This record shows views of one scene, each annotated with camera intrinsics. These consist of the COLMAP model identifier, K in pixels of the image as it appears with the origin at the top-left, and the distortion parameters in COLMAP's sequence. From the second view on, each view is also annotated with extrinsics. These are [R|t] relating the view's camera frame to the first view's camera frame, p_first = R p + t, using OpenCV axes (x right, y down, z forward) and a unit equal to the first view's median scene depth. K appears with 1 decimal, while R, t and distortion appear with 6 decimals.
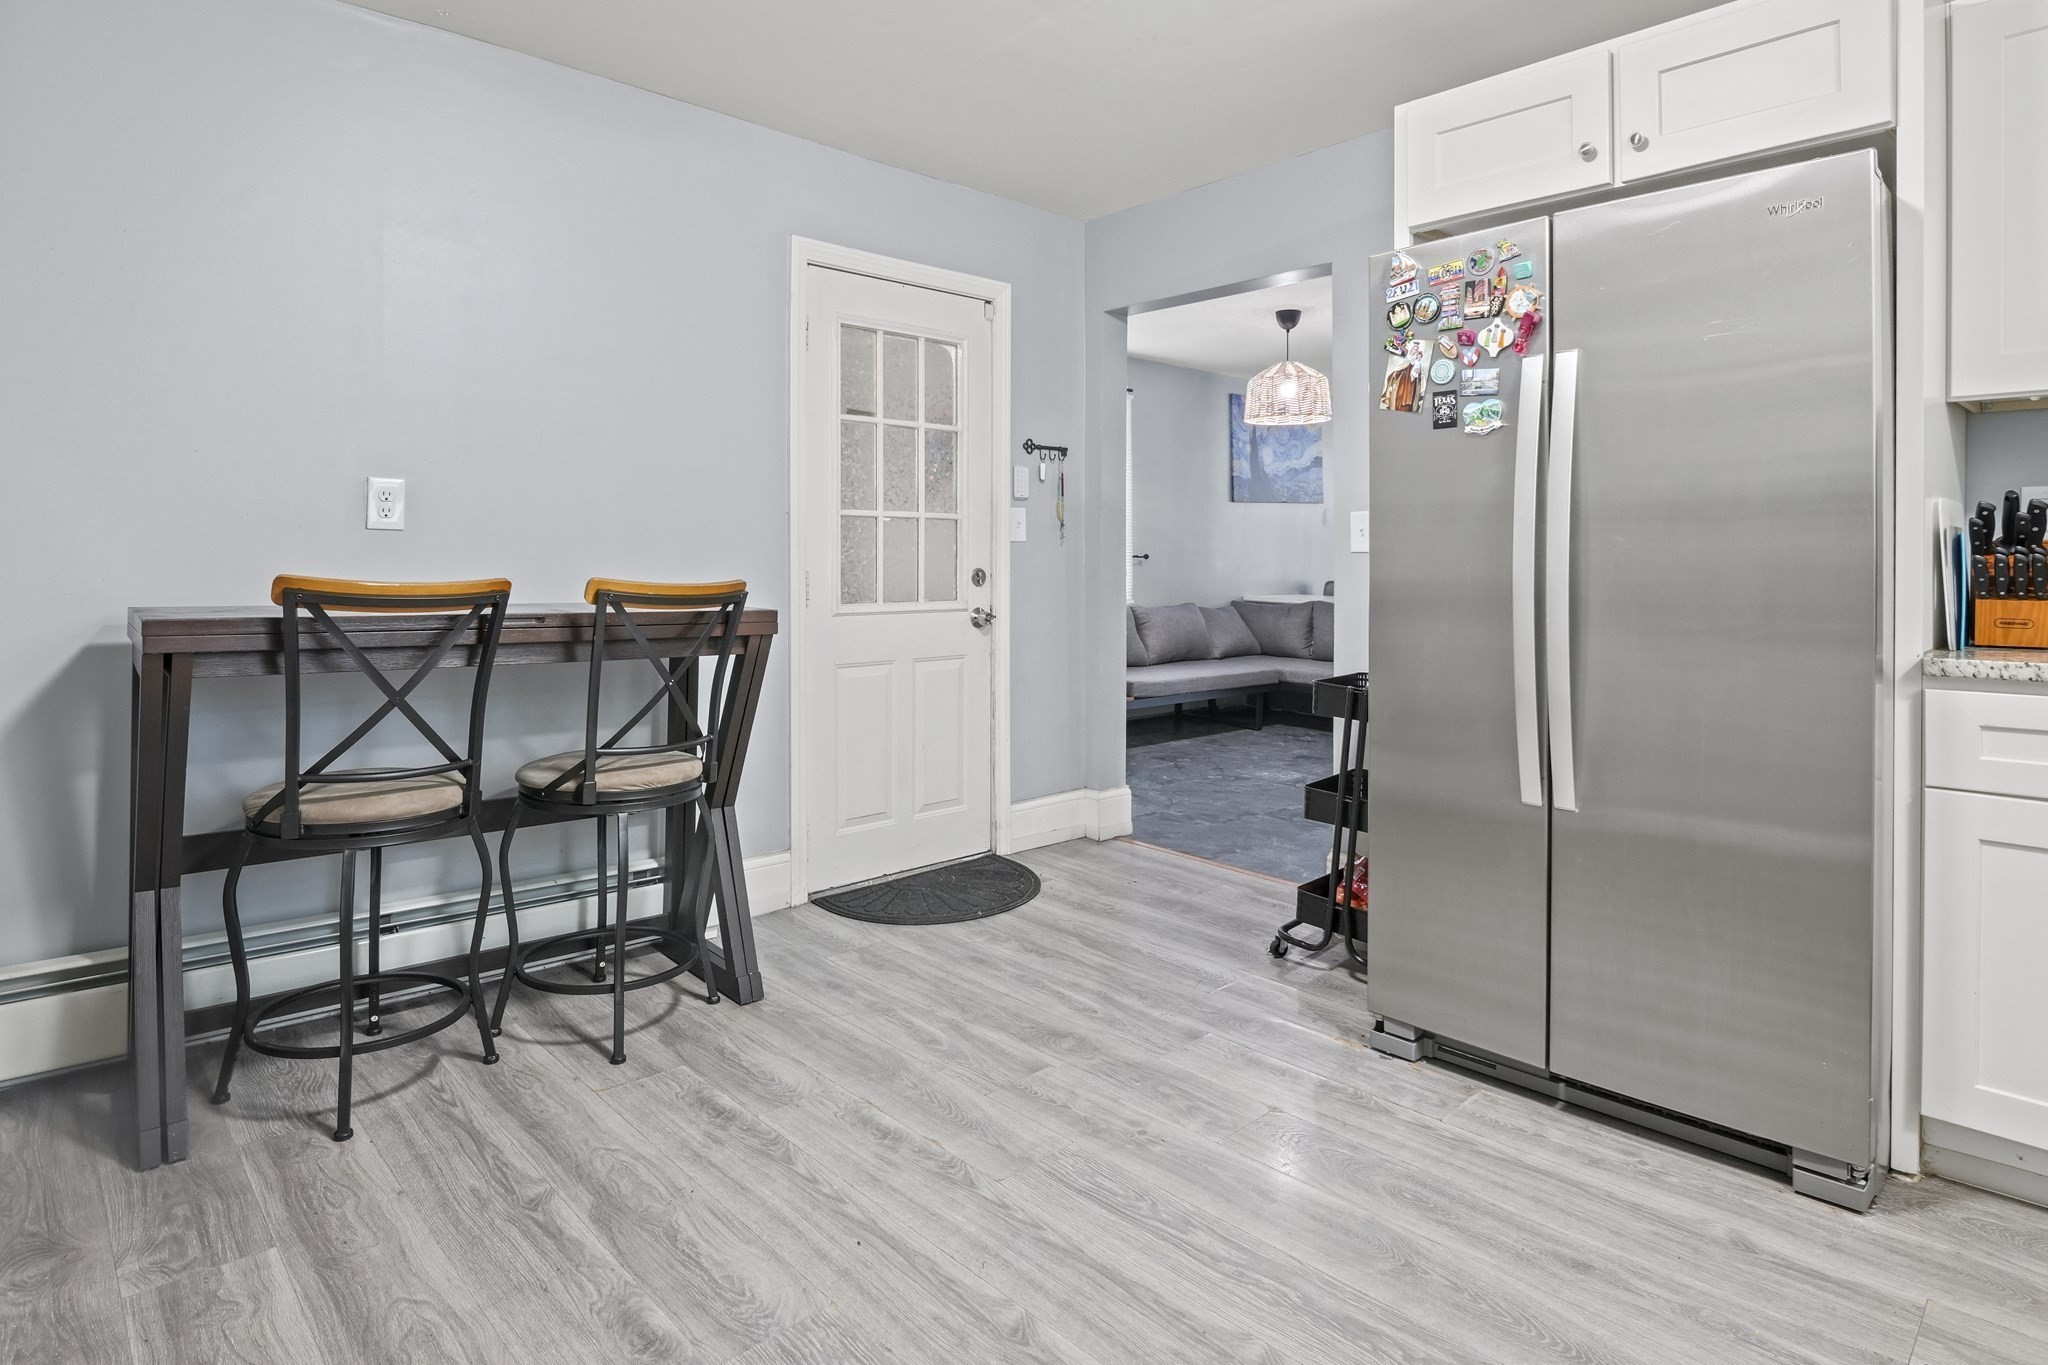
lens RADIAL K [[1115.2, 0, 1027.4], [0, 1115.2, 572.7], [0, 0, 1]] dist [-0.014961, -0.001601]
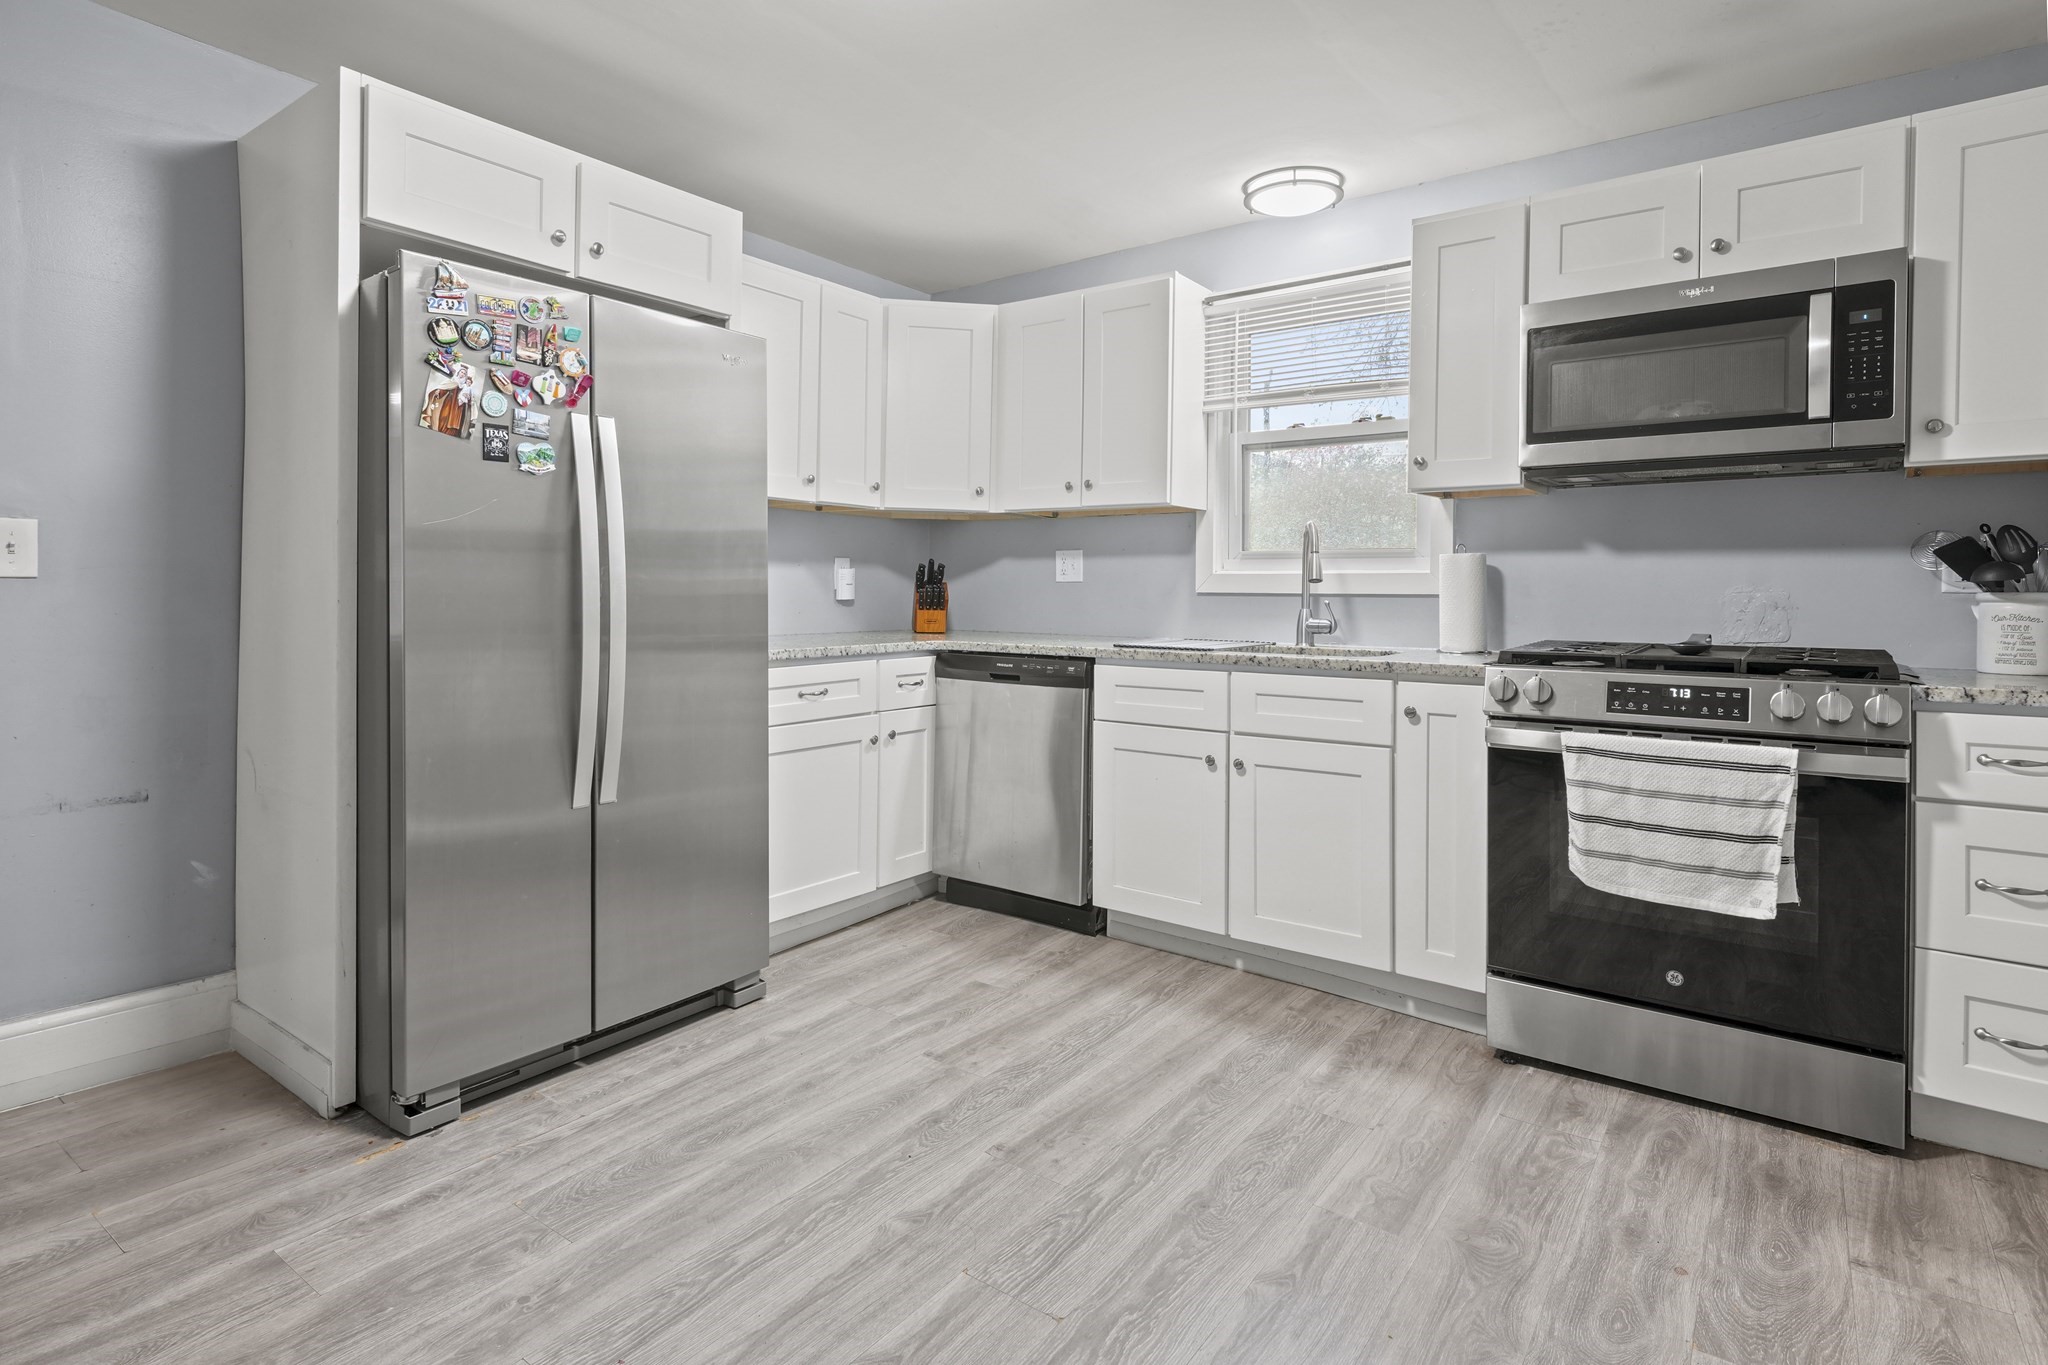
lens RADIAL K [[1043.2, 0, 1054.7], [0, 1043.2, 594.2], [0, 0, 1]] dist [0.001528, -0.000234]
pose [[-0.193781, -0.007411, 0.981017, -0.663224], [0.008855, 0.999918, 0.009302, -0.014151], [-0.981005, 0.010489, -0.193699, 0.704564]]
